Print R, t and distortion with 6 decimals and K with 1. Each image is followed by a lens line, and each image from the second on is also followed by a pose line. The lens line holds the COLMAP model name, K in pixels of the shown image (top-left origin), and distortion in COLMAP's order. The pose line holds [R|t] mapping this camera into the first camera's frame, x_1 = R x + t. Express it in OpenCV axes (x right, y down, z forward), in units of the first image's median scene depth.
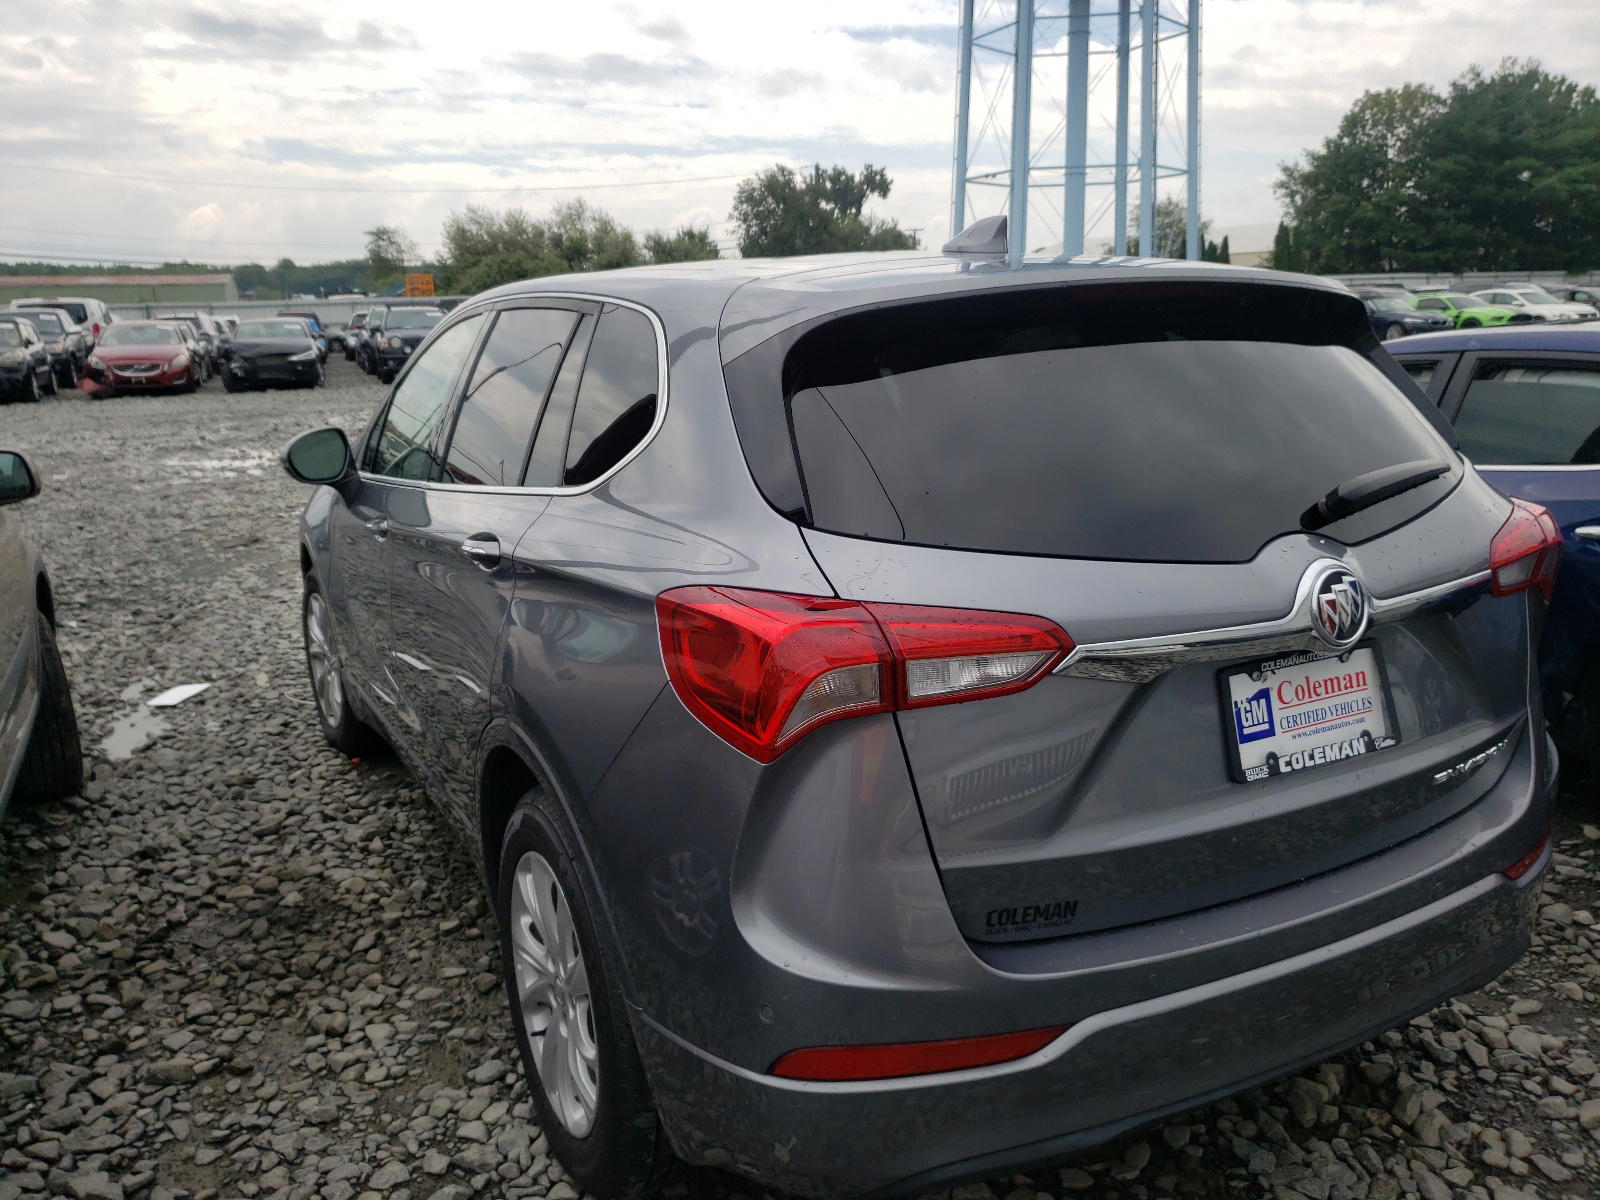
lens RADIAL K [[1234.9, 0, 804.7], [0, 1234.9, 585.8], [0, 0, 1]] dist [-0.006342, 0.029675]
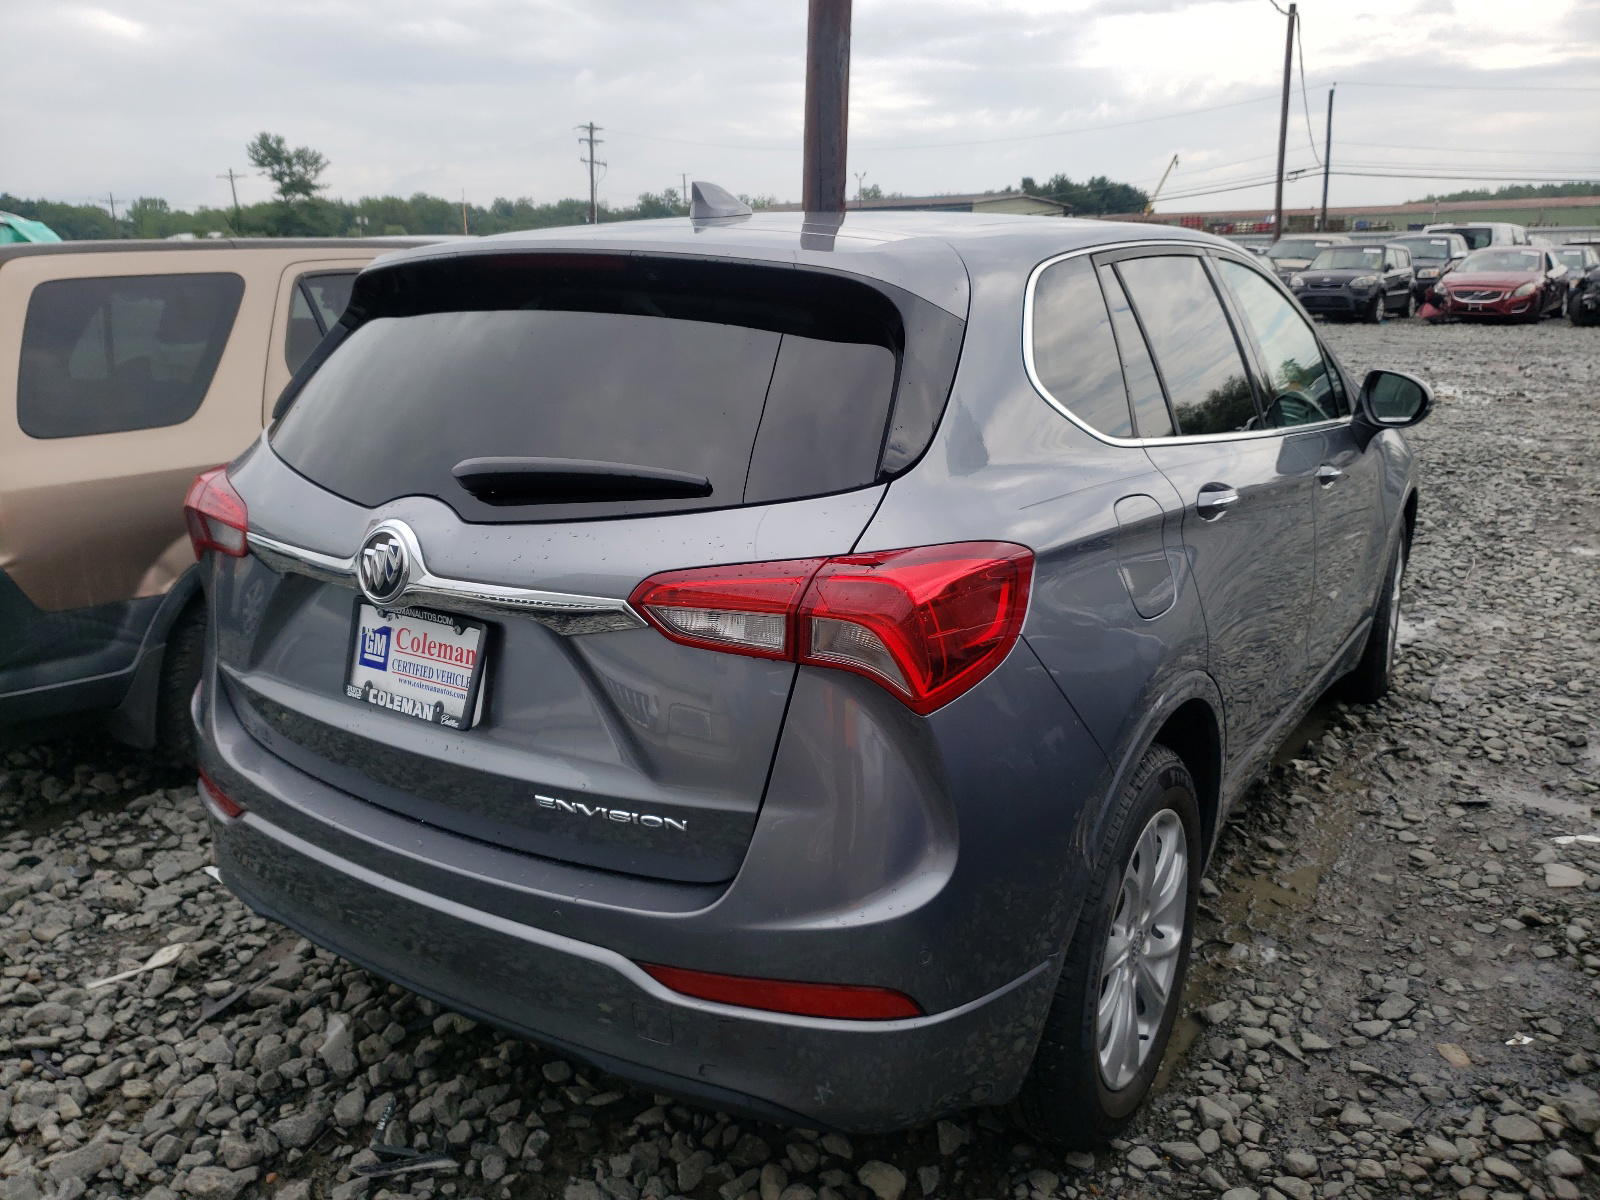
lens RADIAL K [[1234.9, 0, 804.7], [0, 1234.9, 585.8], [0, 0, 1]] dist [-0.006342, 0.029675]
pose [[0.482117, 0.242394, -0.841908, 0.963237], [-0.192578, 0.966782, 0.168067, -0.137004], [0.854679, 0.081105, 0.512782, 0.491143]]
